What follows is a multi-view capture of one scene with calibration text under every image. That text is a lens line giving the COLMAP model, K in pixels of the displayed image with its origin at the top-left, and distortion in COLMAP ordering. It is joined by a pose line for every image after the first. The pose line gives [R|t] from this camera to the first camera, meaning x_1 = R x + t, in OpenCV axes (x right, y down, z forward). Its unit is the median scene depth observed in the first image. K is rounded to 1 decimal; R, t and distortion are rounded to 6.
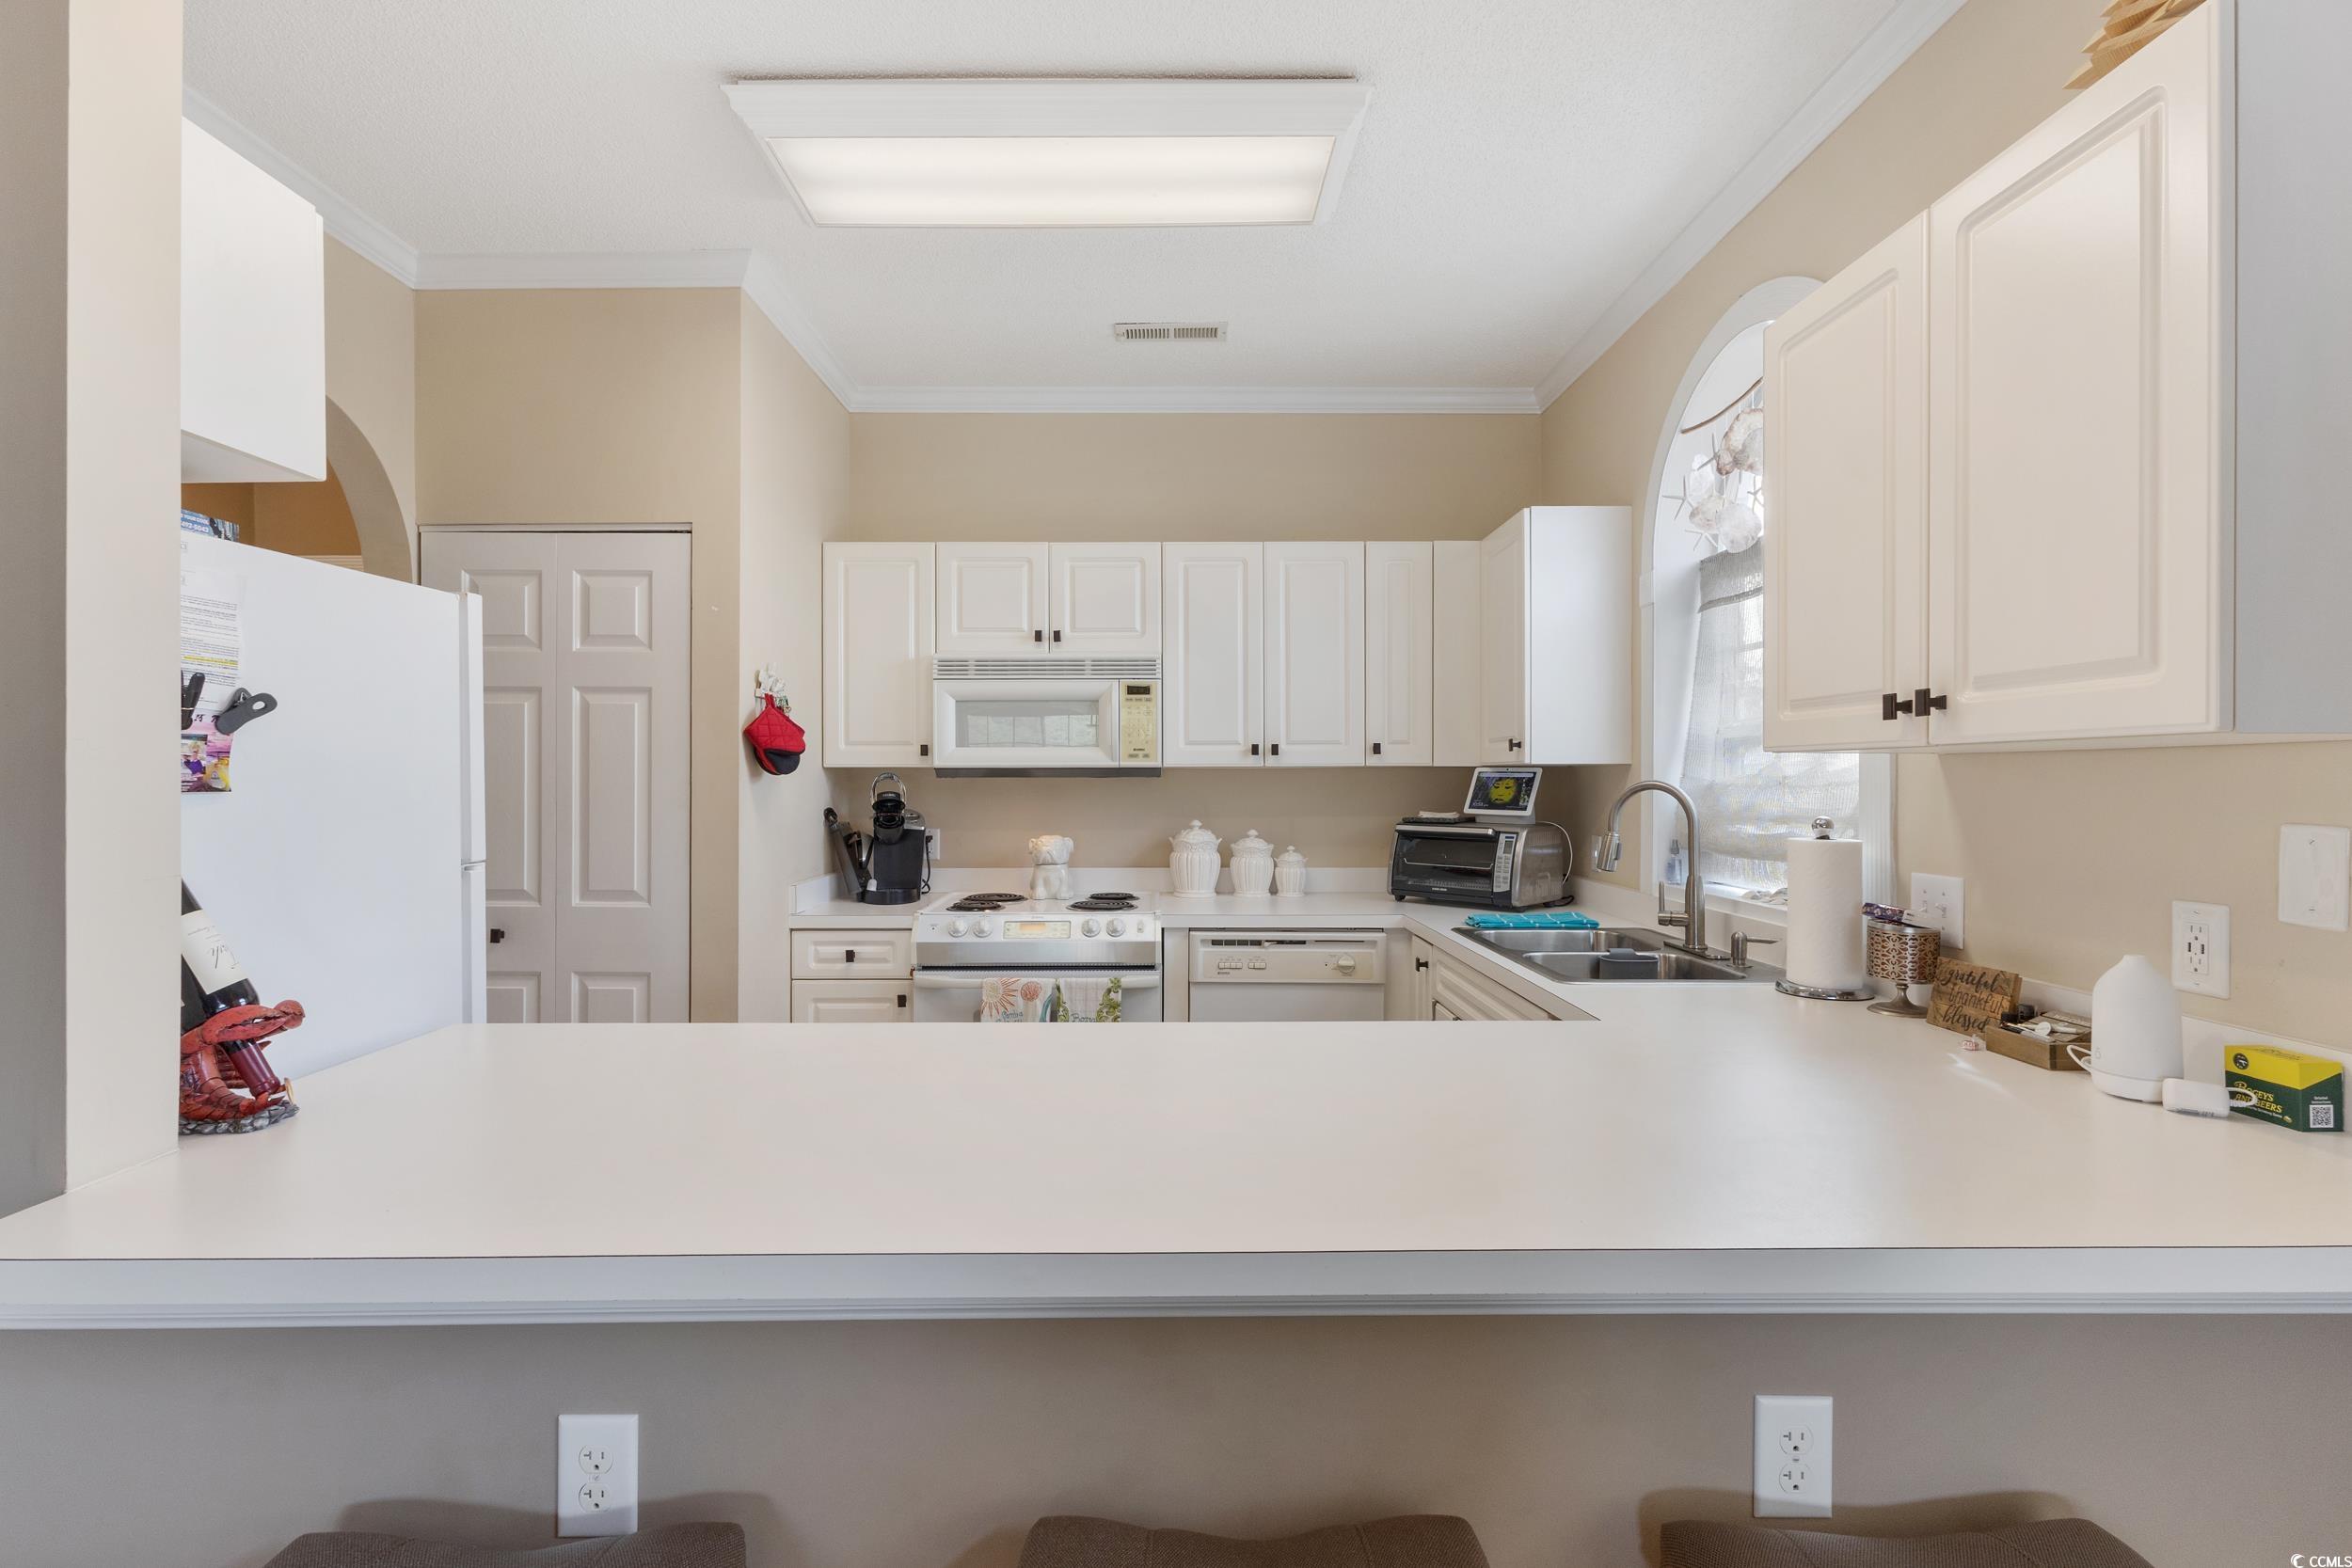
lens RADIAL K [[1088.9, 0, 1170.3], [0, 1088.9, 780.9], [0, 0, 1]] dist [0.002716, 0.001576]
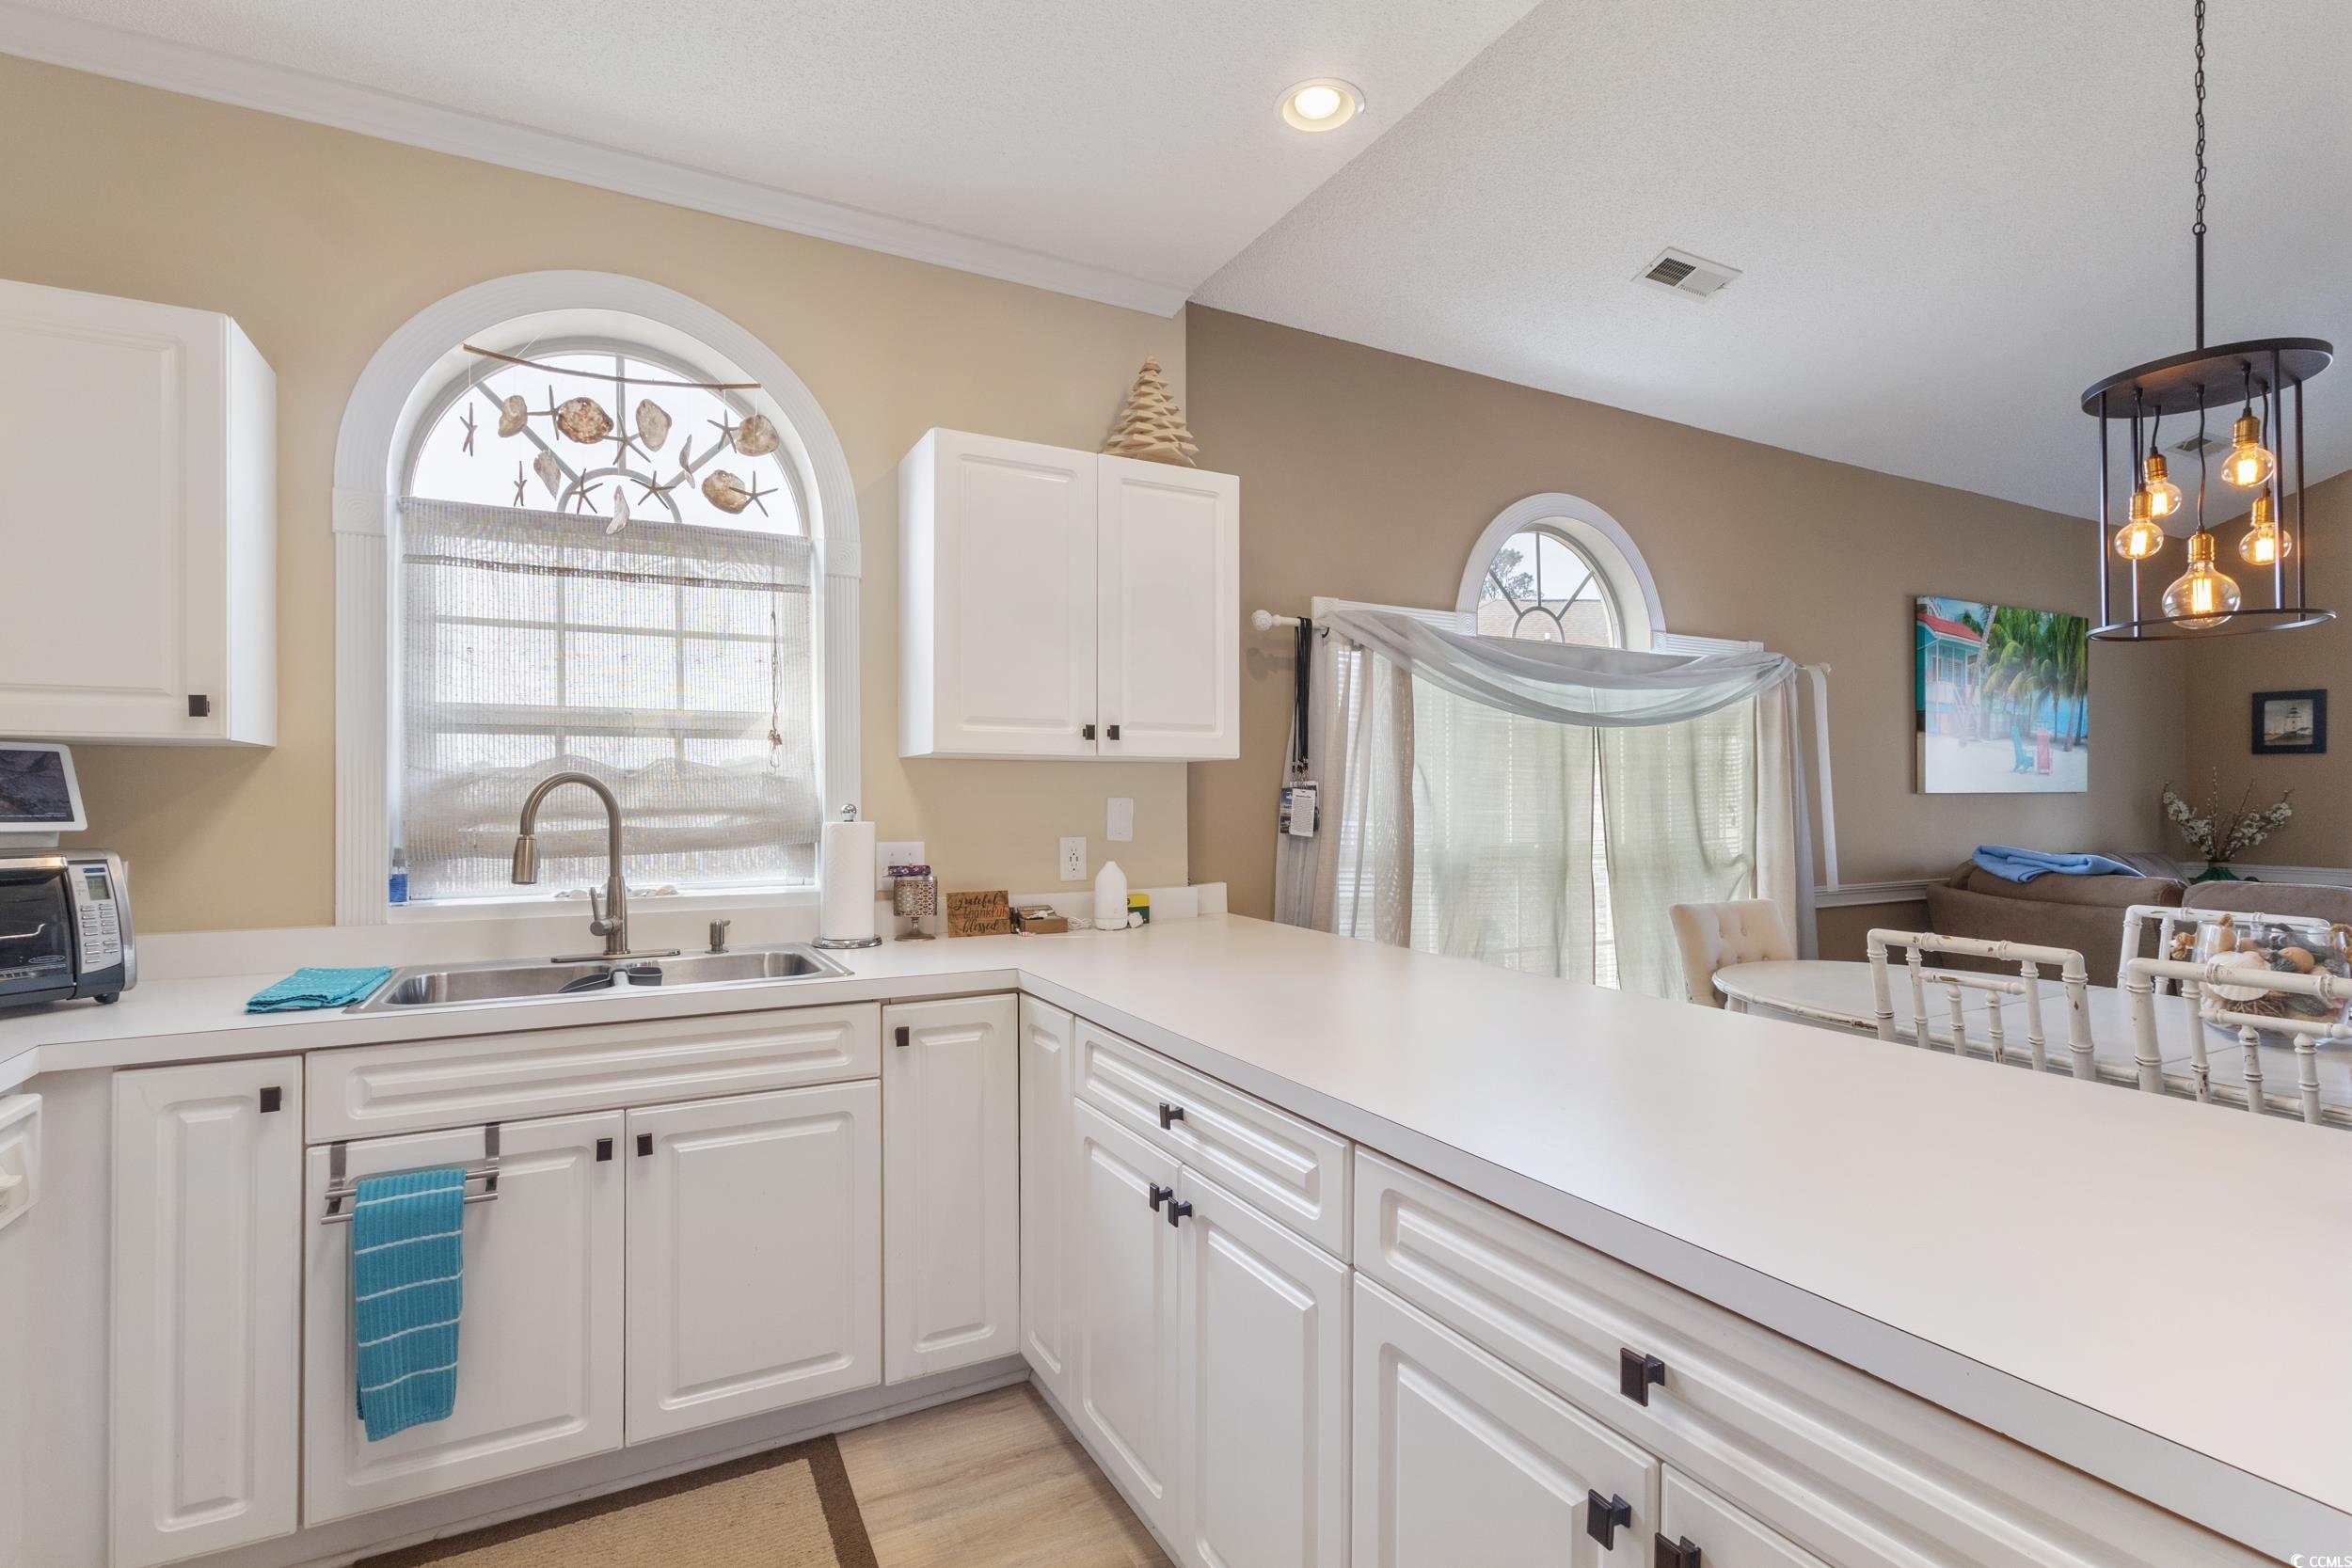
lens RADIAL K [[1088.9, 0, 1164.8], [0, 1088.9, 793.6], [0, 0, 1]] dist [0.002716, 0.001576]
pose [[-0.456562, 0.003260, 0.889686, -0.405524], [0.000572, 0.999994, -0.003371, 0.014807], [-0.889691, -0.001031, -0.456561, 0.739421]]
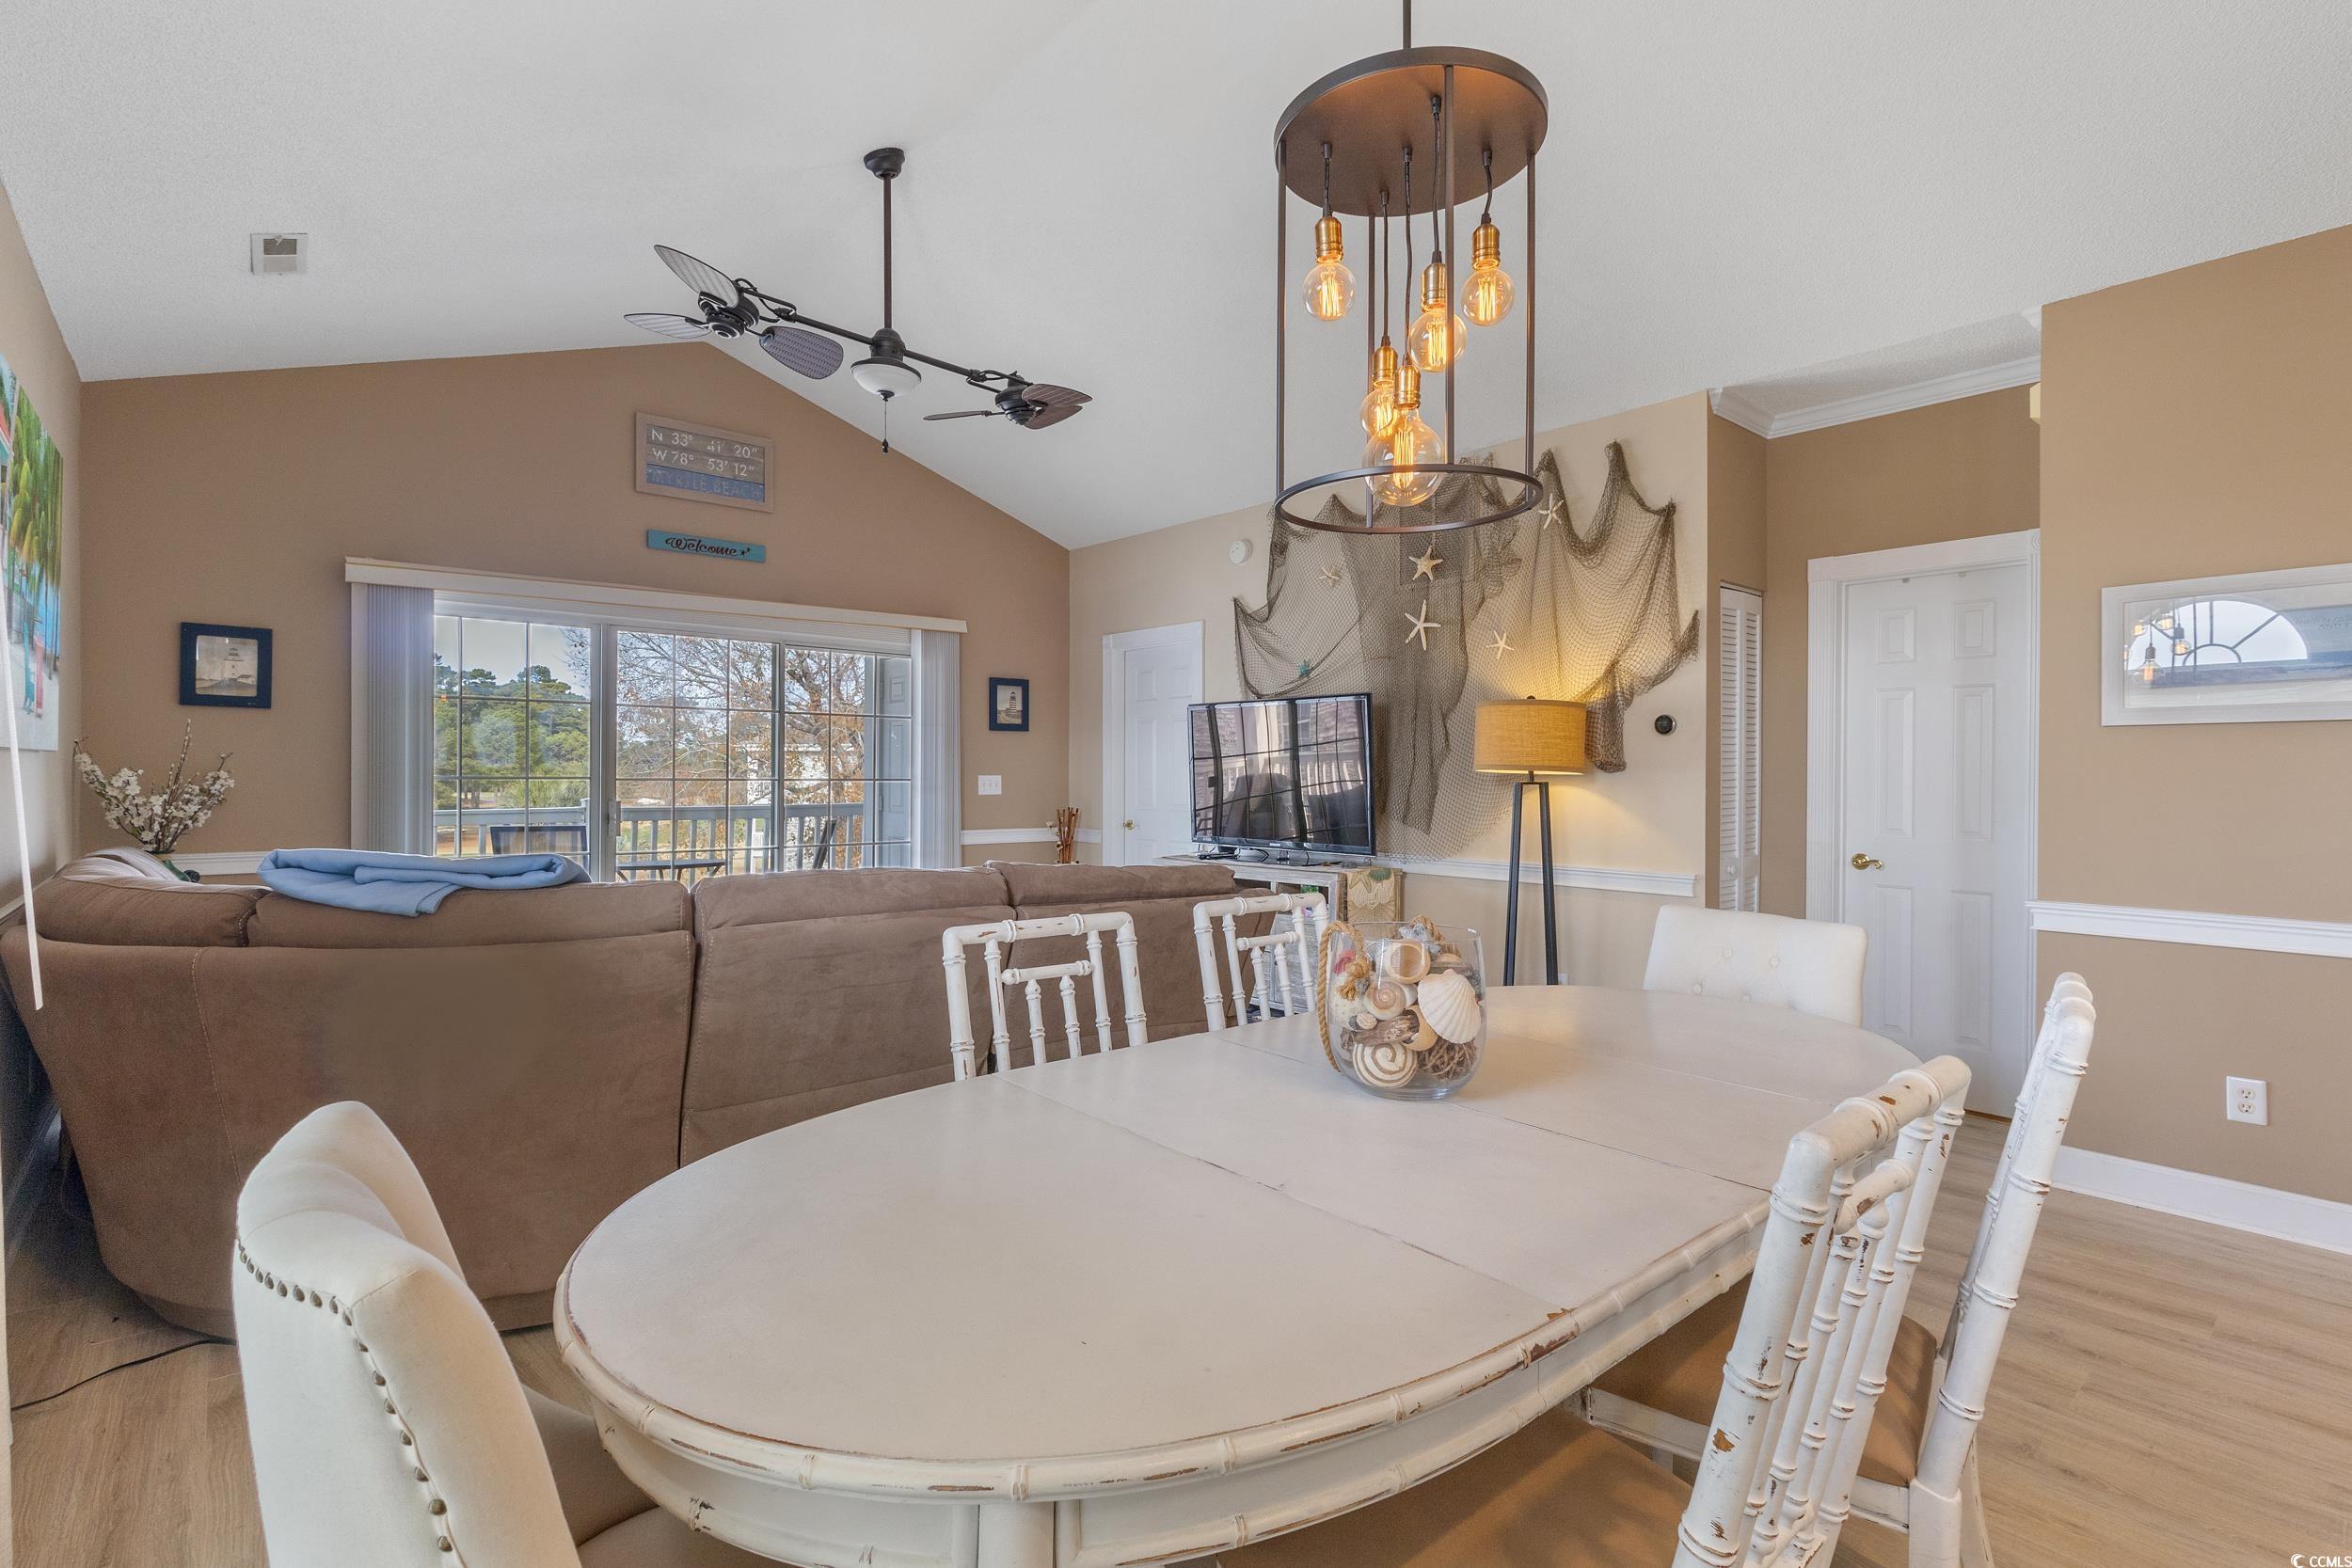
lens RADIAL K [[1088.9, 0, 1153.4], [0, 1088.9, 772.5], [0, 0, 1]] dist [0.002716, 0.001576]
pose [[-0.763991, -0.005180, -0.645206, 0.291988], [-0.006437, 0.999979, -0.000407, 0.019637], [0.645195, 0.003842, -0.764008, 0.125563]]
